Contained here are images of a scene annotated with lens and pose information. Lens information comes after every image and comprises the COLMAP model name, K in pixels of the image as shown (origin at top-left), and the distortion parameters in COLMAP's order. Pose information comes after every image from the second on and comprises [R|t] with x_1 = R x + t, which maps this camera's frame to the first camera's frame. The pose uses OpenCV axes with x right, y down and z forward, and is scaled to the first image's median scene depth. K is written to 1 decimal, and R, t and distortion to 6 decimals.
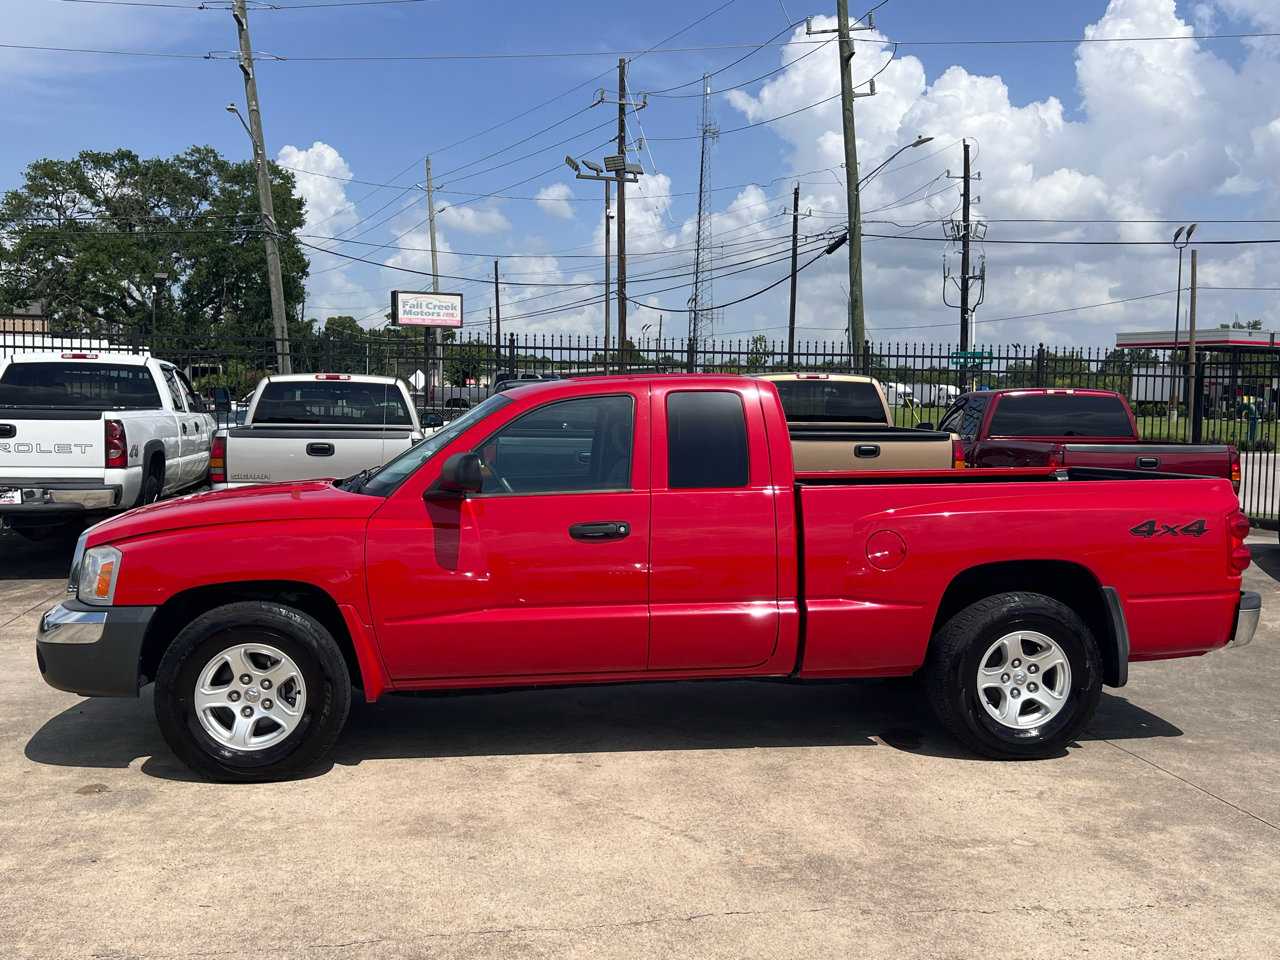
lens RADIAL K [[1255.5, 0, 640.0], [0, 1255.5, 480.0], [0, 0, 1]] dist [0.071925, -0.138351]
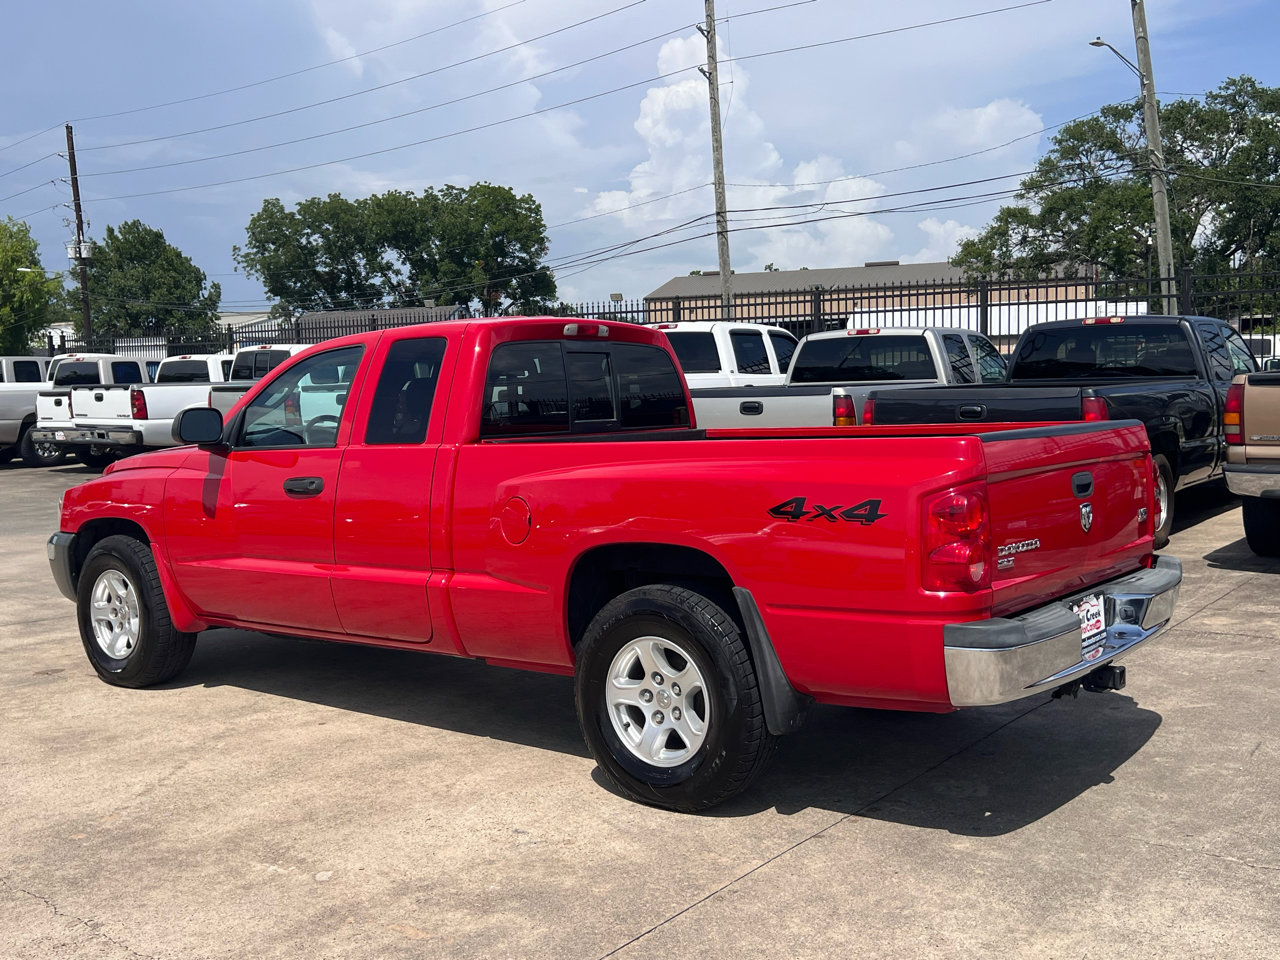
lens RADIAL K [[1296.3, 0, 640.0], [0, 1296.3, 480.0], [0, 0, 1]] dist [0.126903, -0.306128]
pose [[0.690422, 0.026695, -0.722914, 0.905964], [-0.005244, 0.999477, 0.031900, 0.000569], [0.723387, -0.018234, 0.690202, 0.484541]]
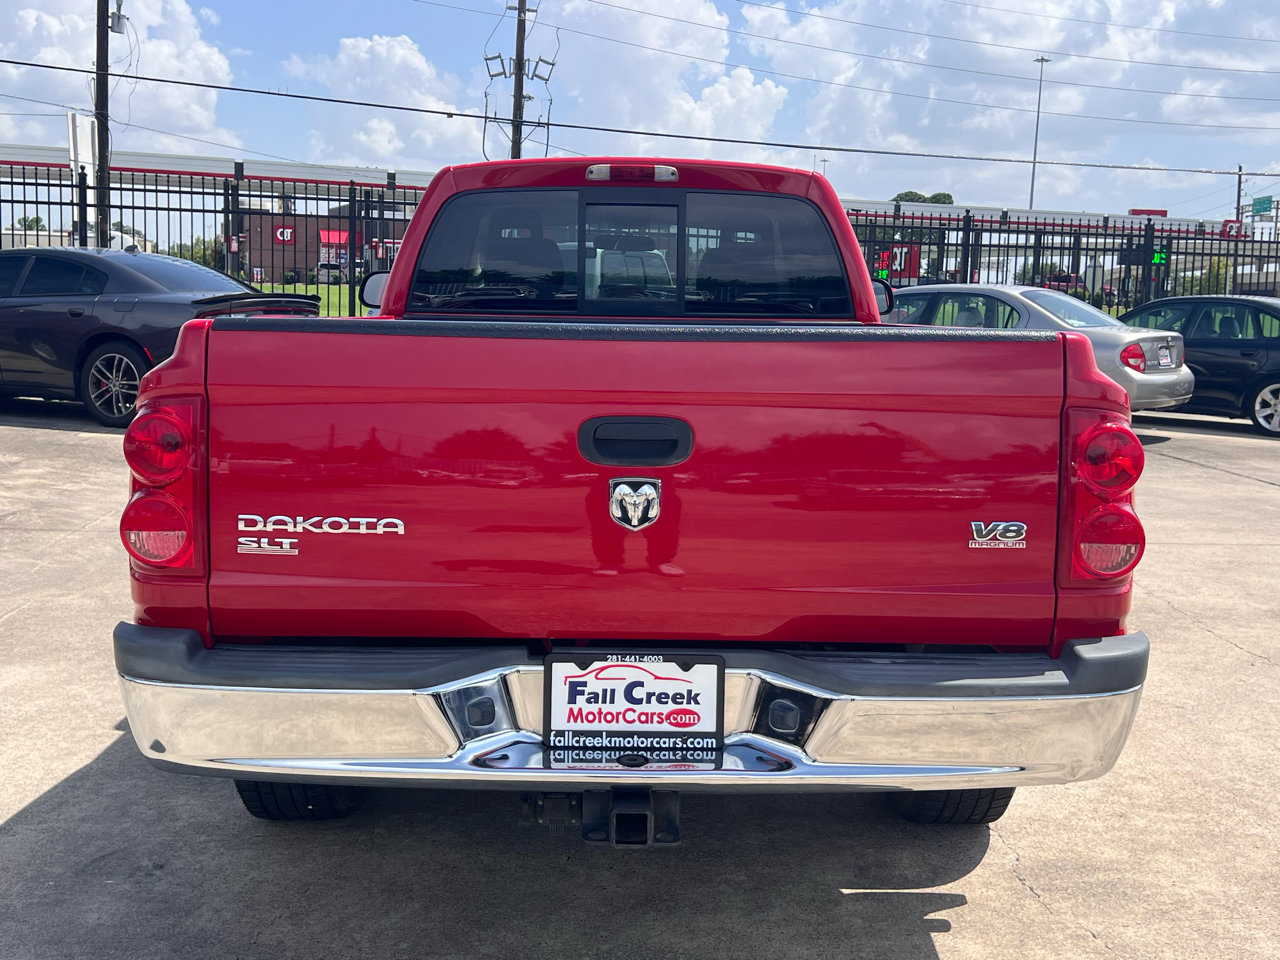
lens RADIAL K [[1417.0, 0, 636.3], [0, 1417.0, 477.9], [0, 0, 1]] dist [0.095053, -0.223466]
pose [[0.096474, -0.141419, 0.985238, -0.965072], [0.029698, 0.989823, 0.139169, -0.025046], [-0.994892, 0.015833, 0.099692, 1.044920]]
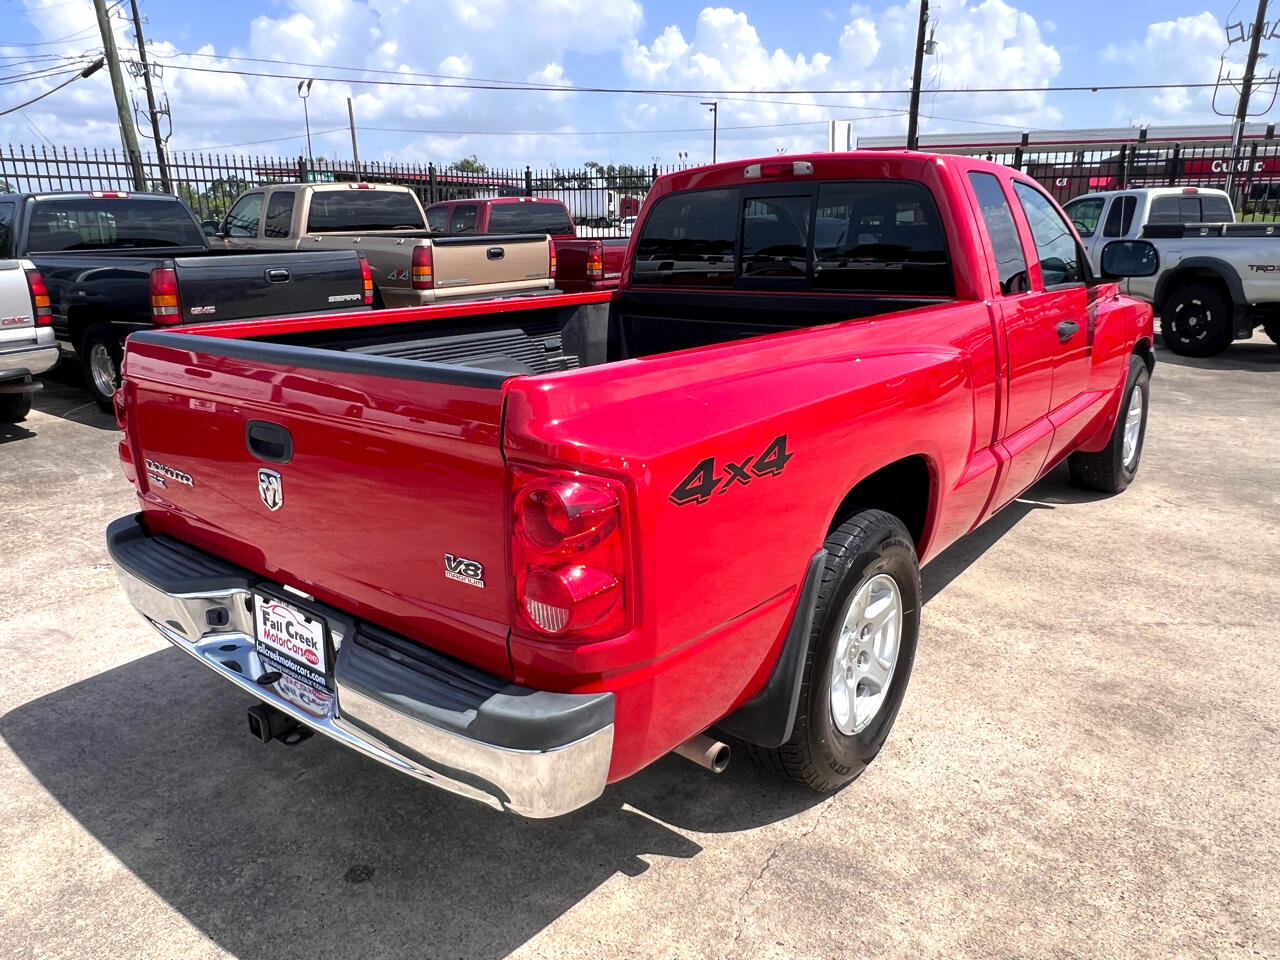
lens RADIAL K [[880.1, 0, 626.4], [0, 880.1, 481.7], [0, 0, 1]] dist [-0.004045, -0.001722]
pose [[0.714940, -0.225824, 0.661713, -0.653222], [0.069258, 0.964624, 0.254371, -0.039309], [-0.695747, -0.136031, 0.705288, 0.733268]]
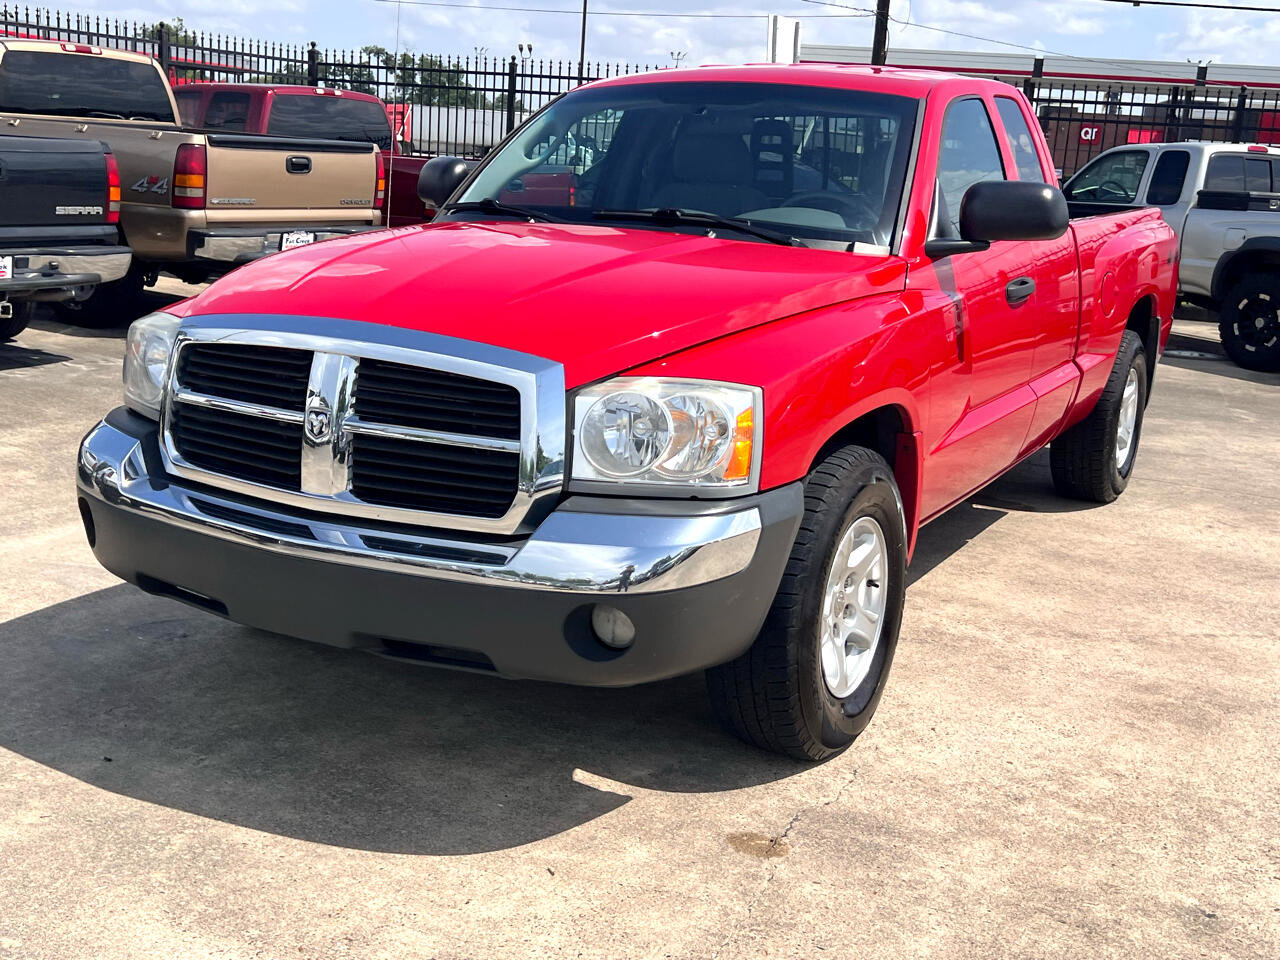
lens RADIAL K [[1417.0, 0, 636.3], [0, 1417.0, 477.9], [0, 0, 1]] dist [0.095053, -0.223466]
pose [[0.608841, -0.156954, 0.777611, -0.844076], [0.000502, 0.980308, 0.197473, -0.017327], [-0.793292, -0.119839, 0.596930, 0.670217]]
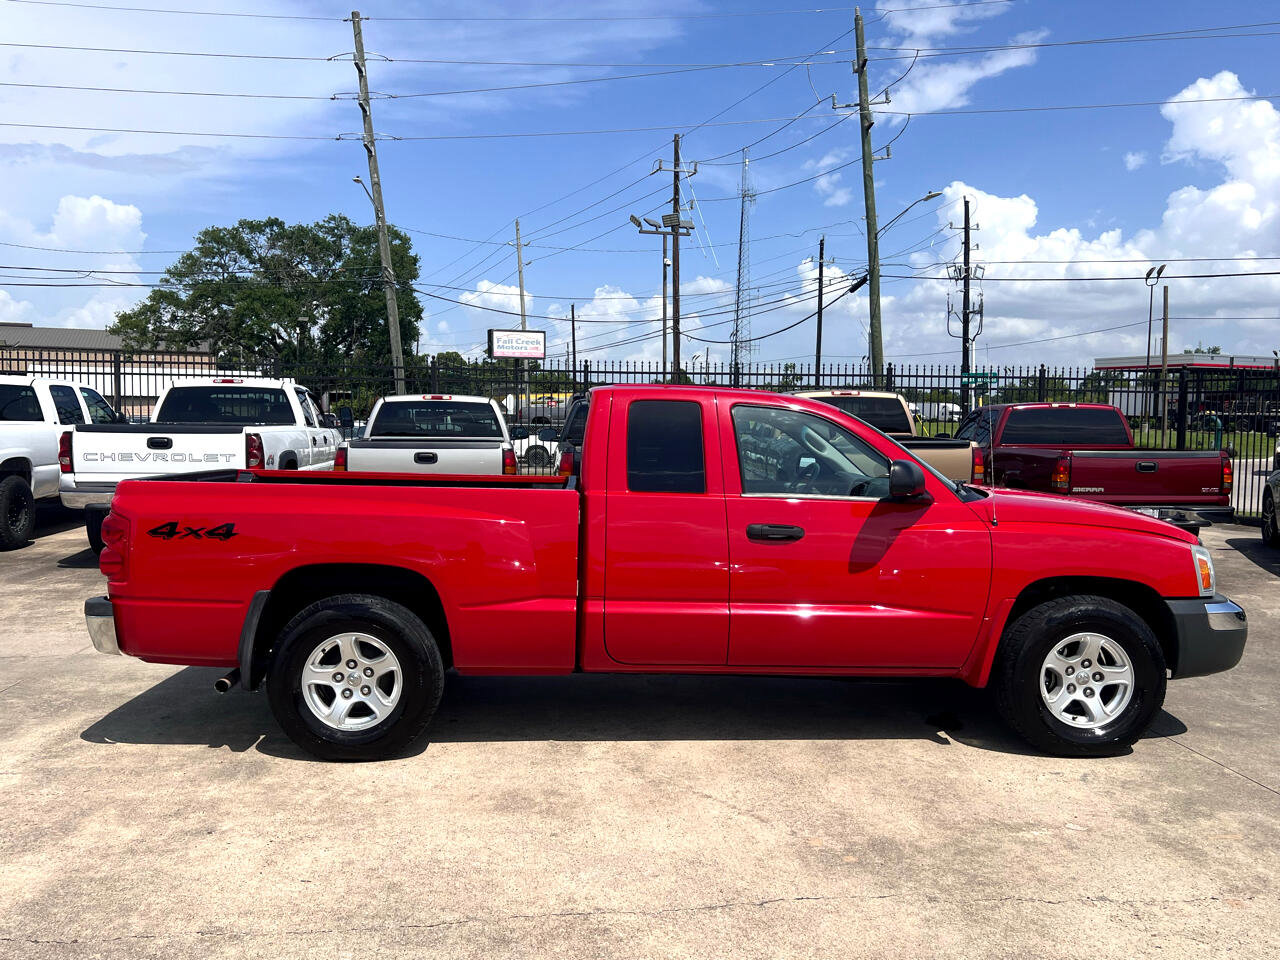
lens RADIAL K [[1035.5, 0, 631.2], [0, 1035.5, 480.2], [0, 0, 1]] dist [0.025226, -0.010968]
pose [[0.998332, -0.002702, -0.057670, -0.012688], [0.002509, 0.999991, -0.003421, 0.000871], [0.057679, 0.003270, 0.998330, 0.099308]]
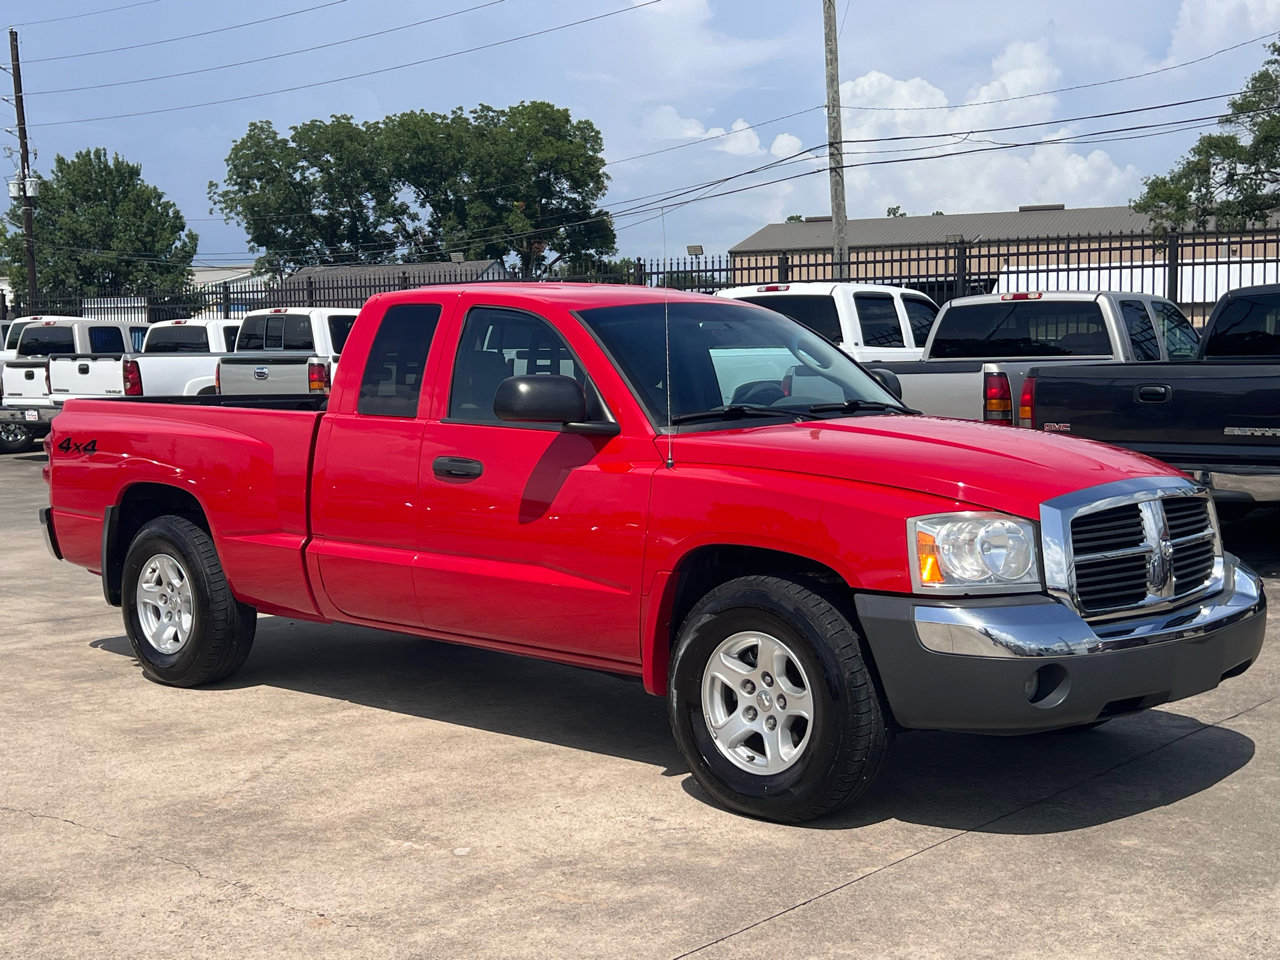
lens RADIAL K [[1674.0, 0, 631.3], [0, 1674.0, 496.9], [0, 0, 1]] dist [0.172348, -0.502029]
pose [[0.651489, 0.040504, -0.757576, 1.007439], [-0.017293, 0.999107, 0.038547, 0.016359], [0.758461, -0.012012, 0.651608, 0.332949]]
